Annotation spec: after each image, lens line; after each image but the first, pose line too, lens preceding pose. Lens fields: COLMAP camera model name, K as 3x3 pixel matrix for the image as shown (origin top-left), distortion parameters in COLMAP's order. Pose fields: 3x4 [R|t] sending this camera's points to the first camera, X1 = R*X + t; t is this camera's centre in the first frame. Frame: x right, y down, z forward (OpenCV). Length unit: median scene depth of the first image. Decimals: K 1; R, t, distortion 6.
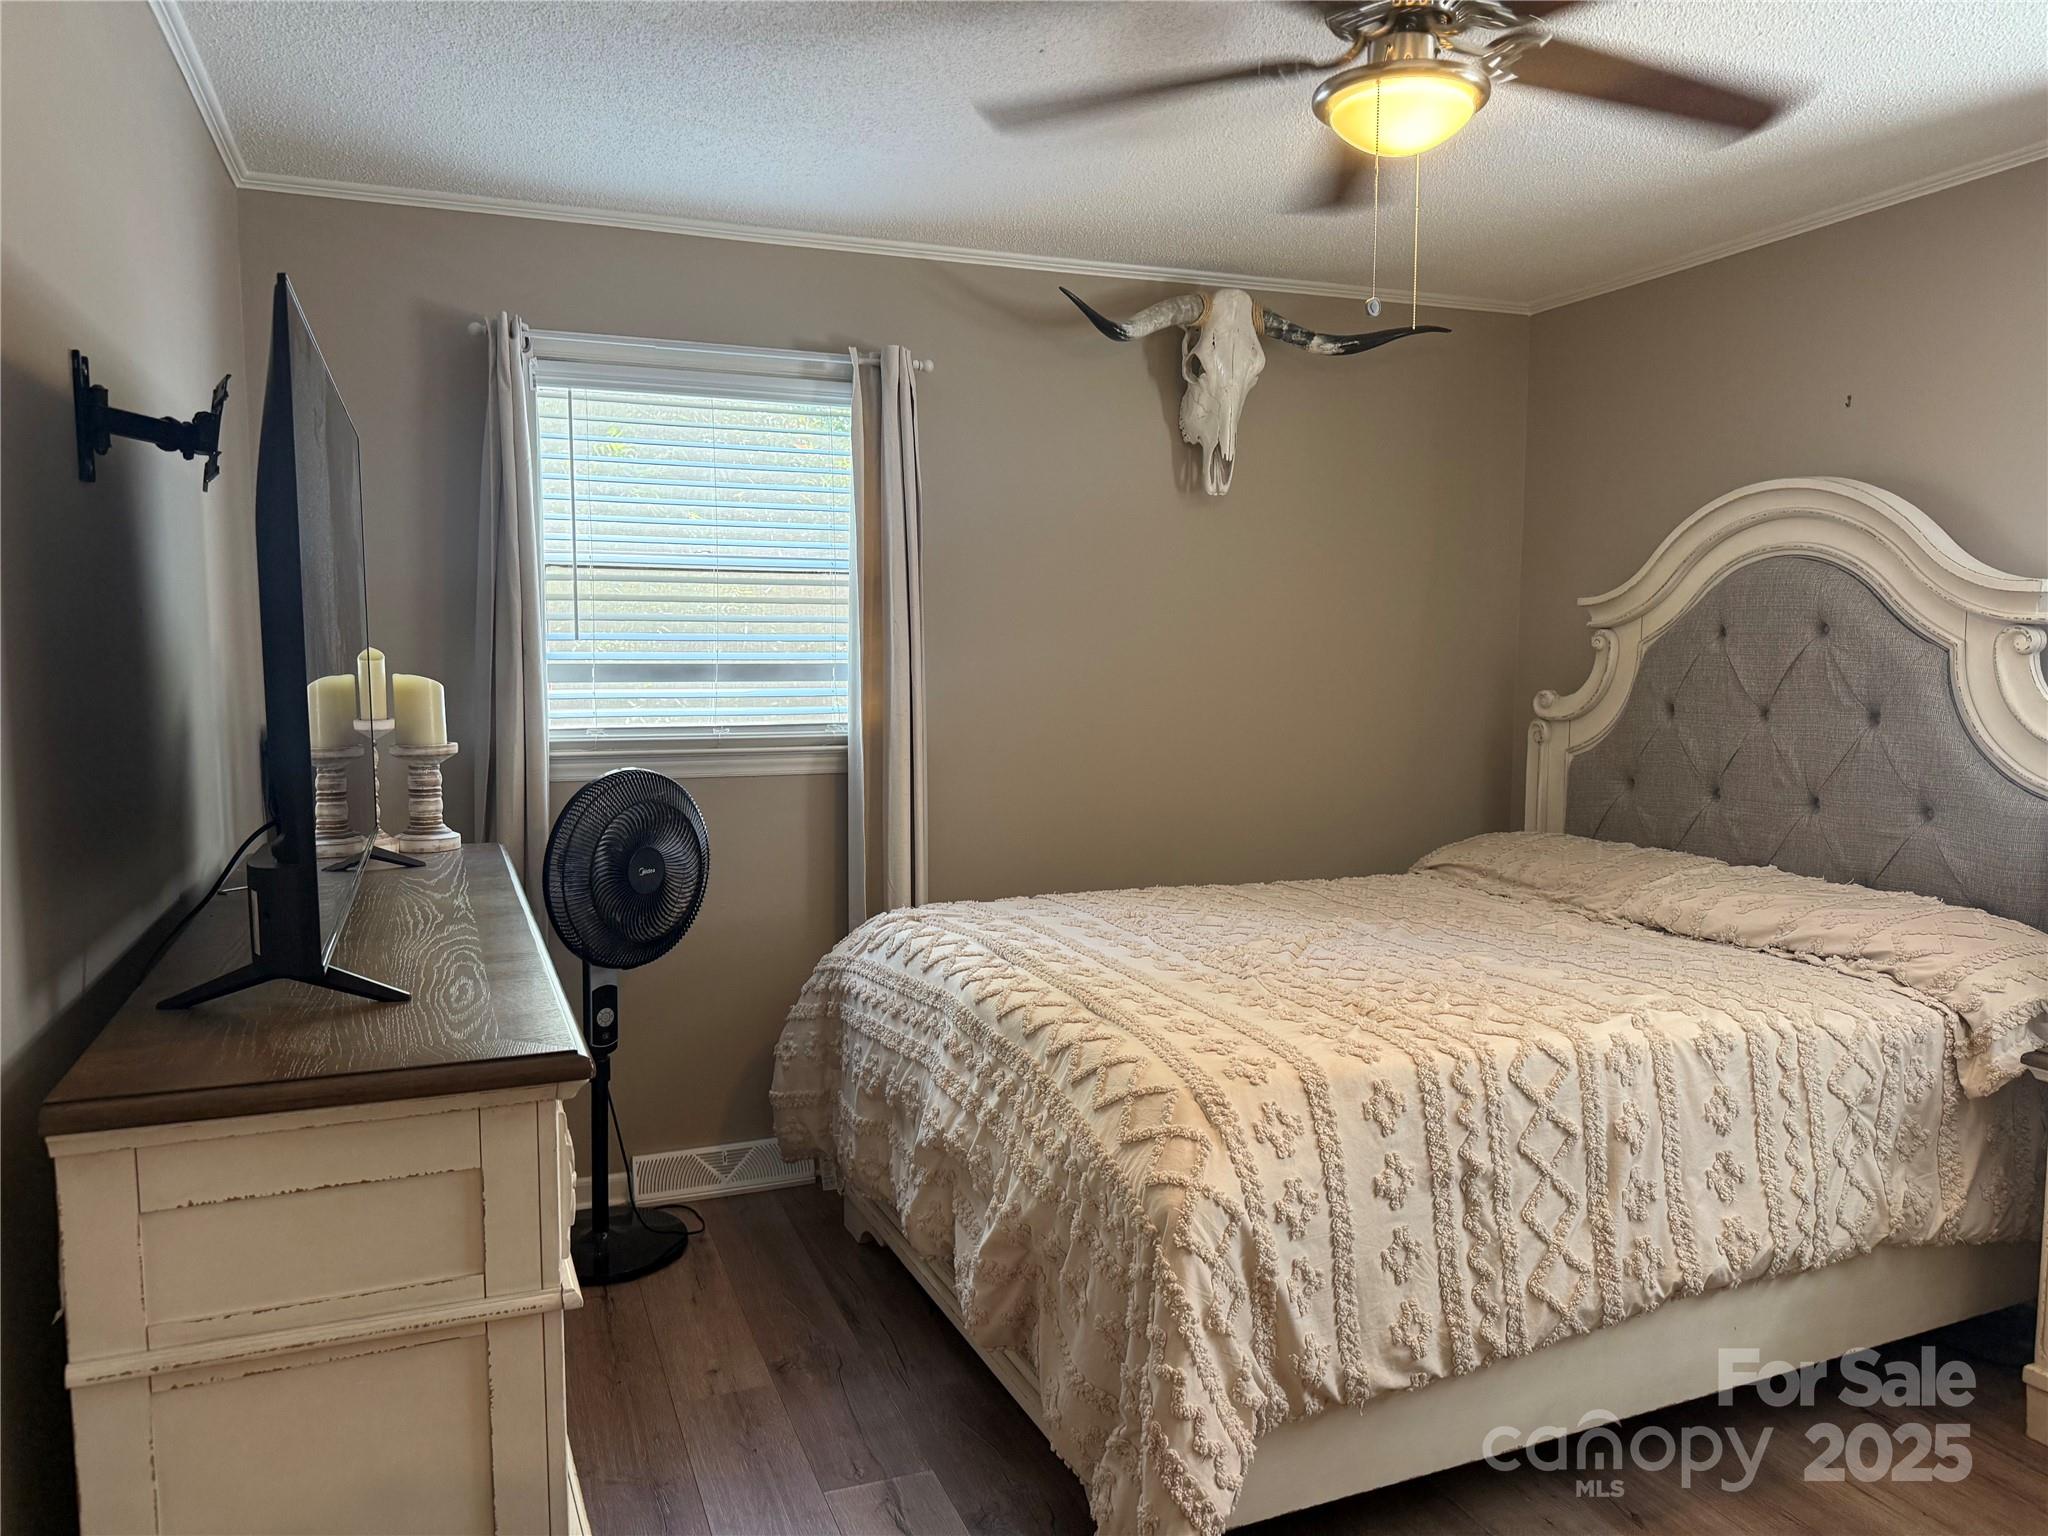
lens RADIAL K [[1421.4, 0, 1030.2], [0, 1421.4, 779.3], [0, 0, 1]] dist [0.145753, -0.242475]
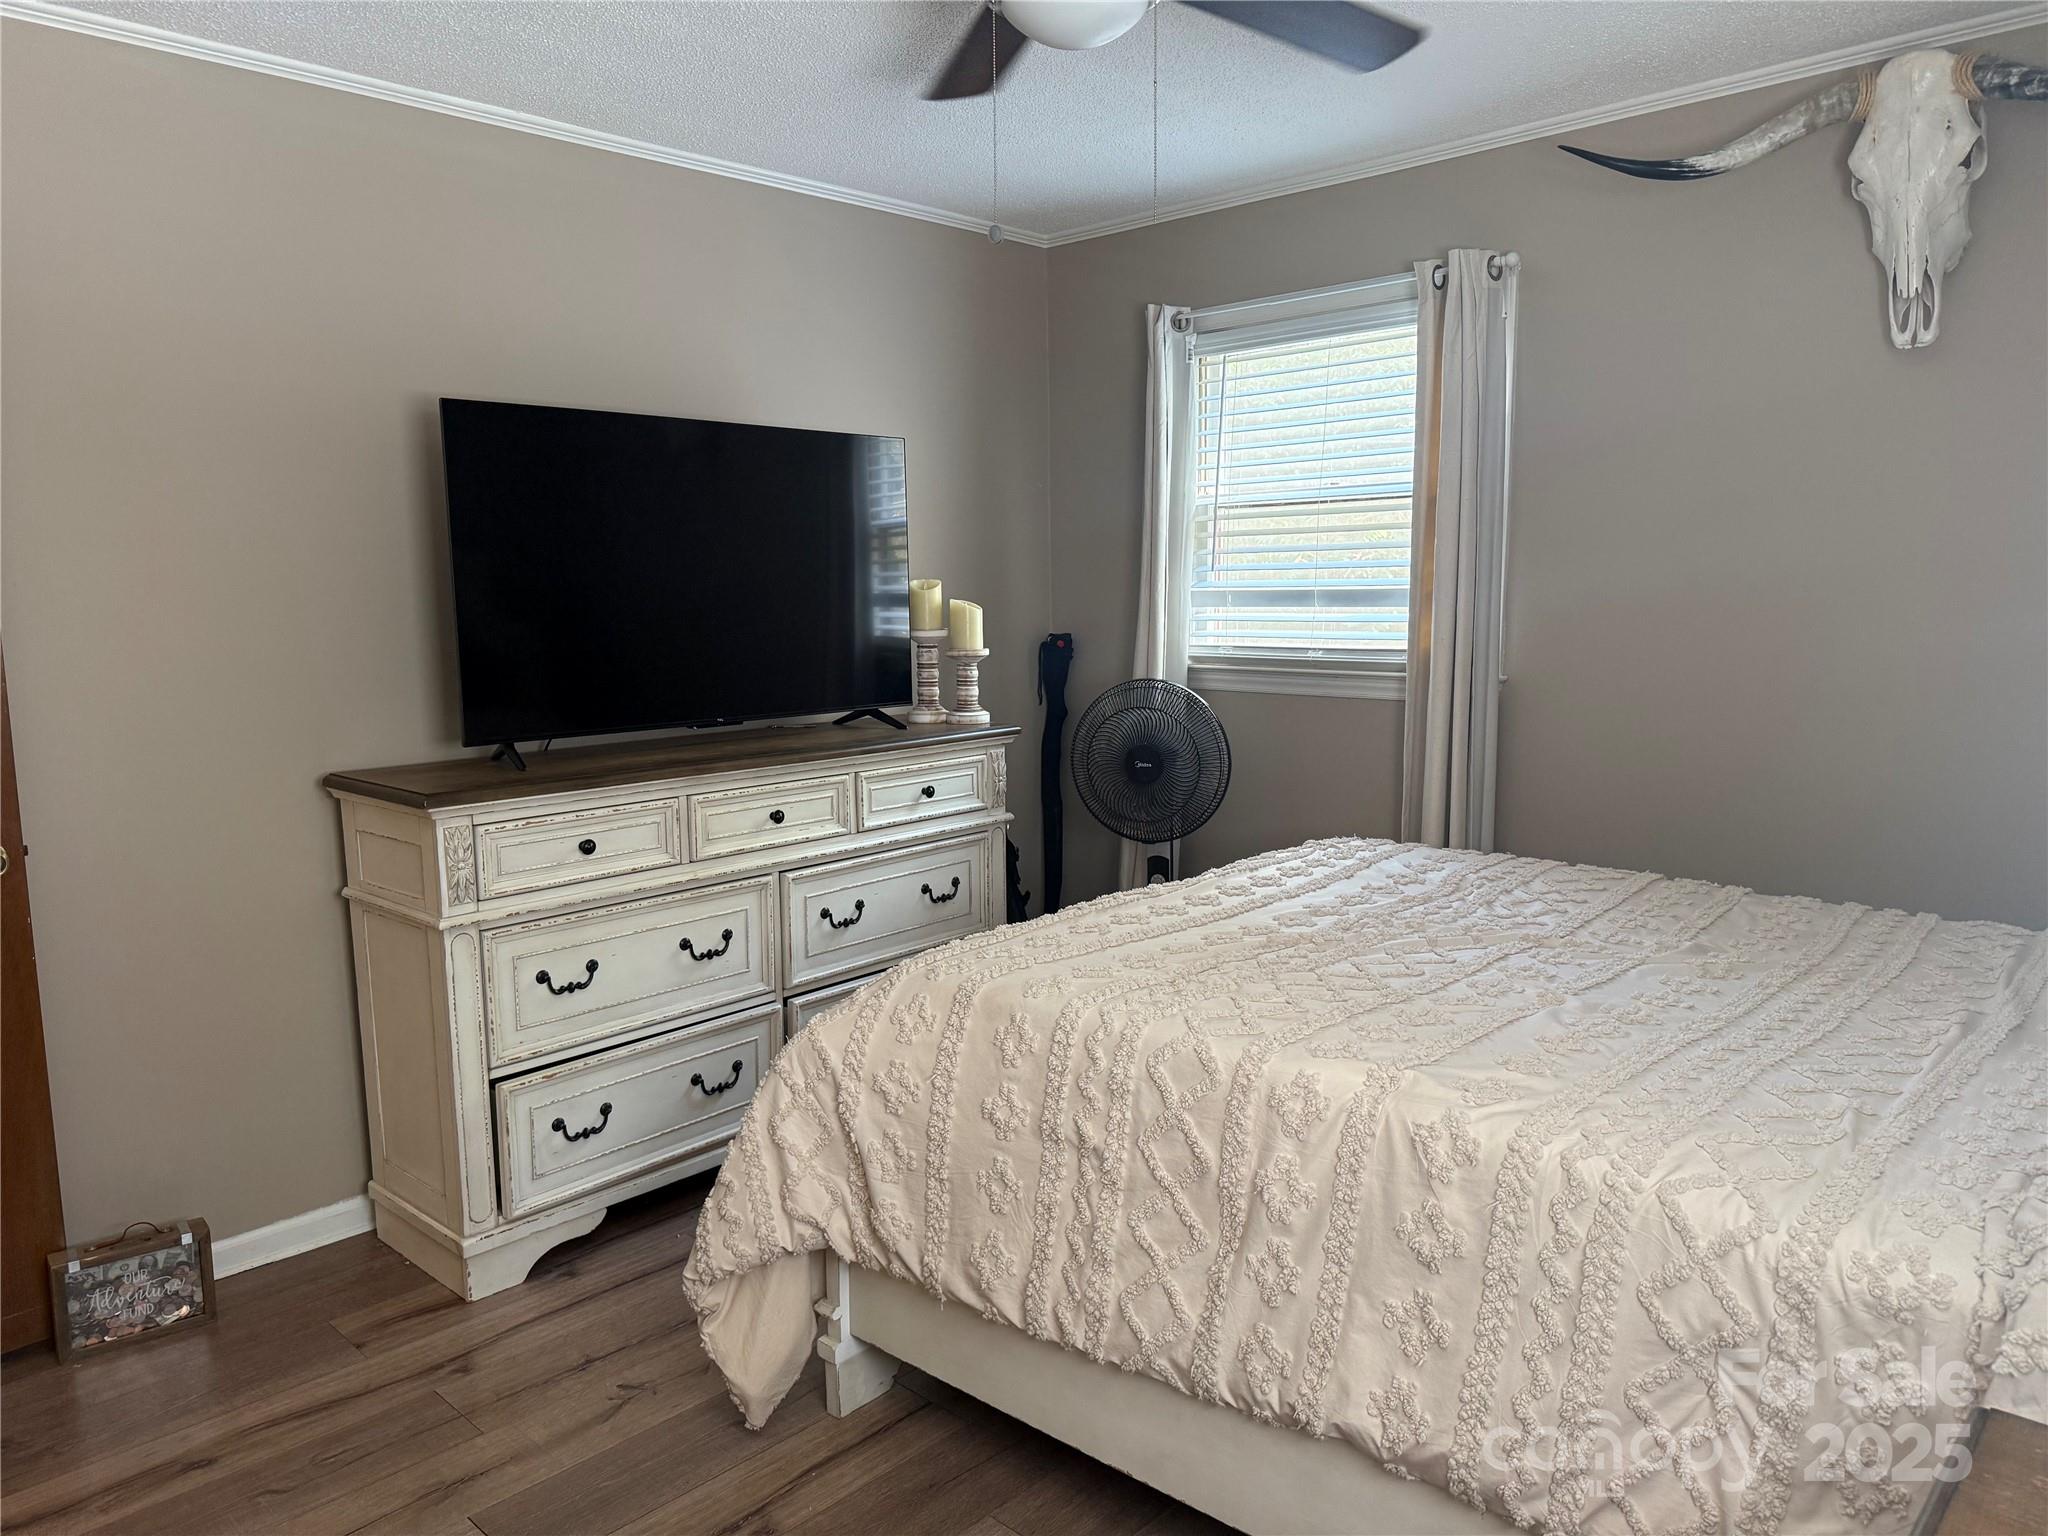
lens RADIAL K [[1421.4, 0, 1030.2], [0, 1421.4, 779.3], [0, 0, 1]] dist [0.145753, -0.242475]
pose [[0.418874, 0.122818, -0.899700, 0.874996], [-0.073551, 0.992144, 0.101194, -0.042225], [0.905060, 0.023786, 0.424617, 0.456199]]
